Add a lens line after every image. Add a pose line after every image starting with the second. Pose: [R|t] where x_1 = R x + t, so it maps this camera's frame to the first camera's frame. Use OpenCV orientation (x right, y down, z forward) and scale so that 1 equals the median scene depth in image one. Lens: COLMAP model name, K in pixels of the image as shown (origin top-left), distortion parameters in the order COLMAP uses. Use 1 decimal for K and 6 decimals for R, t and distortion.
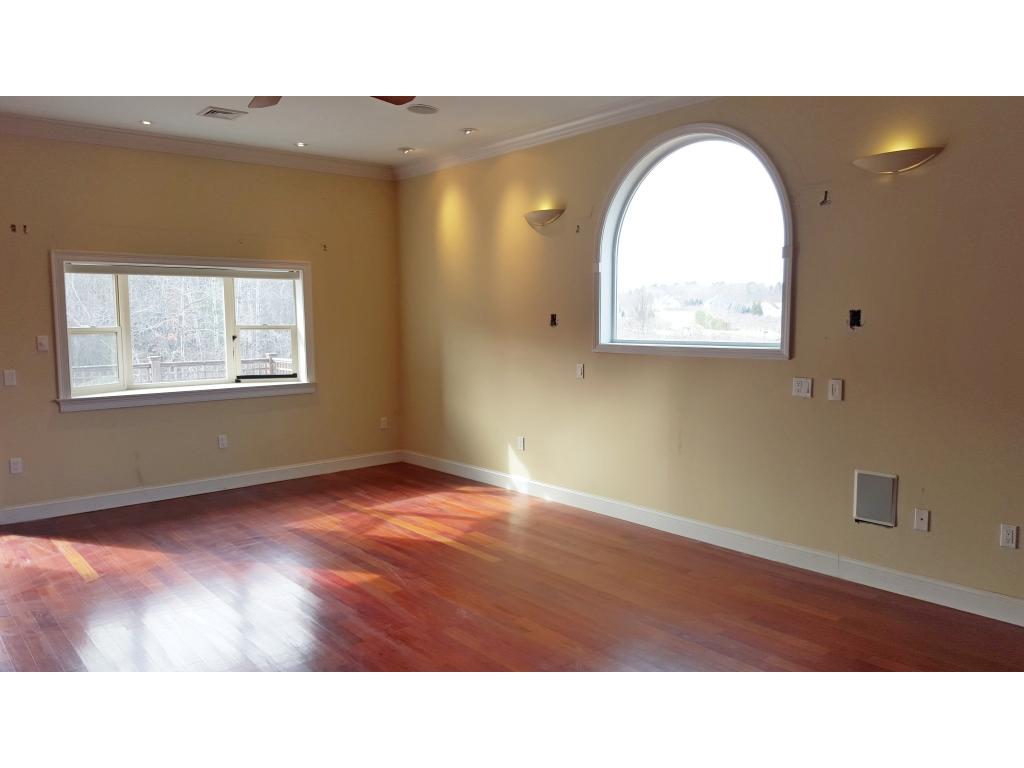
lens RADIAL K [[754.0, 0, 500.1], [0, 754.0, 387.6], [0, 0, 1]] dist [0.124682, -0.206356]
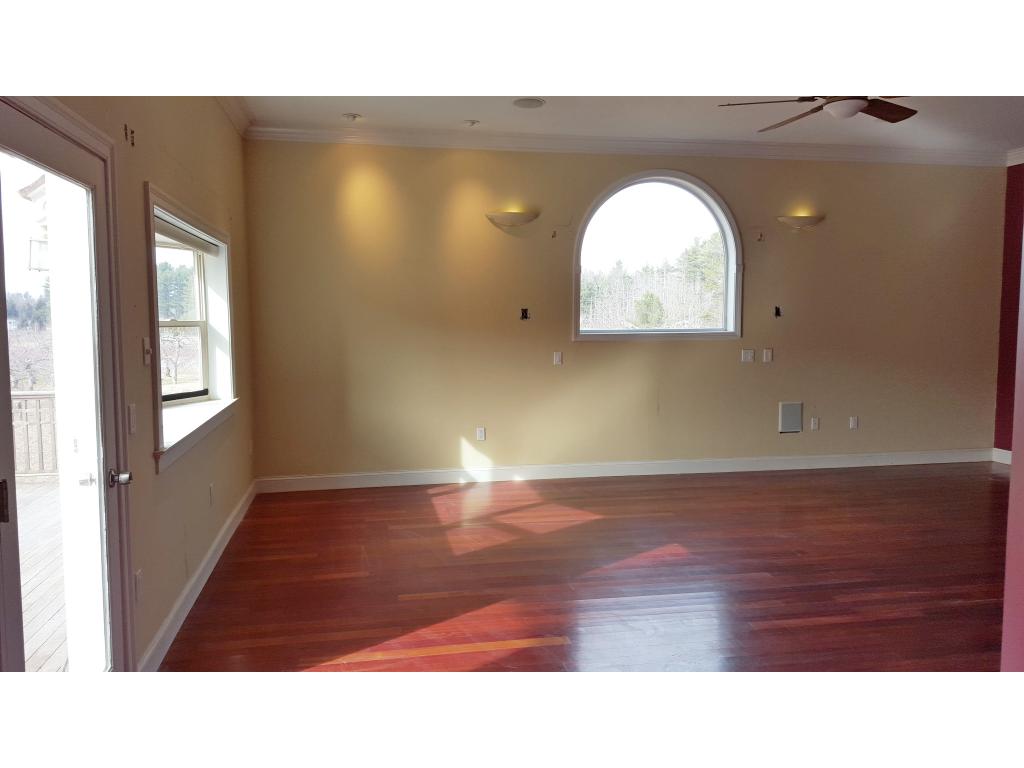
lens RADIAL K [[754.0, 0, 500.1], [0, 754.0, 387.6], [0, 0, 1]] dist [0.124682, -0.206356]
pose [[0.500025, -0.079940, 0.862314, -1.031730], [0.083266, 0.995555, 0.044009, -0.039573], [-0.861999, 0.049796, 0.504459, 0.552753]]
